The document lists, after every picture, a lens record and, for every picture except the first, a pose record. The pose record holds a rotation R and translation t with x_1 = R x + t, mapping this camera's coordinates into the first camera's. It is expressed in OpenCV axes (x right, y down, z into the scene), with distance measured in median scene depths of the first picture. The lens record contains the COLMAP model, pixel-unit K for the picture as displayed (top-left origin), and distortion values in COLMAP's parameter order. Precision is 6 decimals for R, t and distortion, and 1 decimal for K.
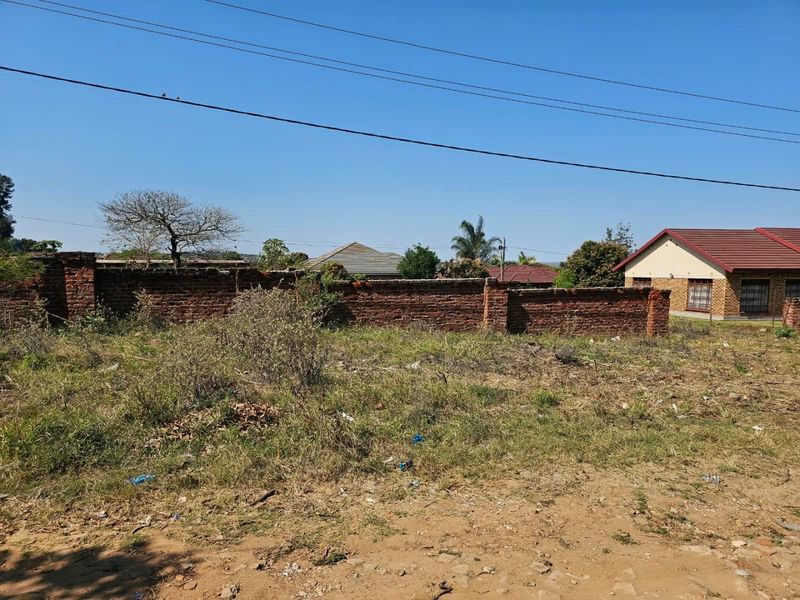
lens RADIAL K [[547.0, 0, 407.7], [0, 547.0, 298.6], [0, 0, 1]] dist [0.068754, -0.052167]
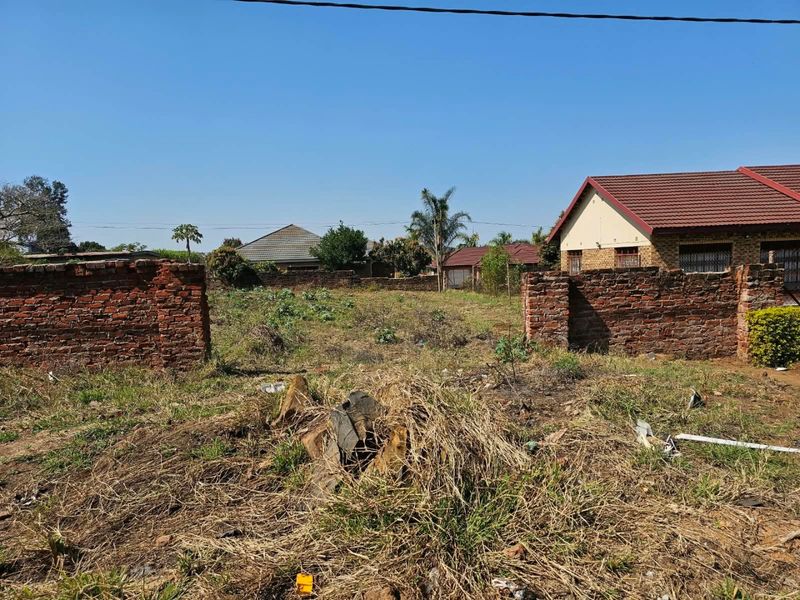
lens RADIAL K [[547.0, 0, 402.4], [0, 547.0, 298.7], [0, 0, 1]] dist [0.068754, -0.052167]
pose [[0.986231, -0.029964, -0.162636, 0.311295], [0.033401, 0.999272, 0.018439, 0.004239], [0.161965, -0.023618, 0.986514, 0.252681]]
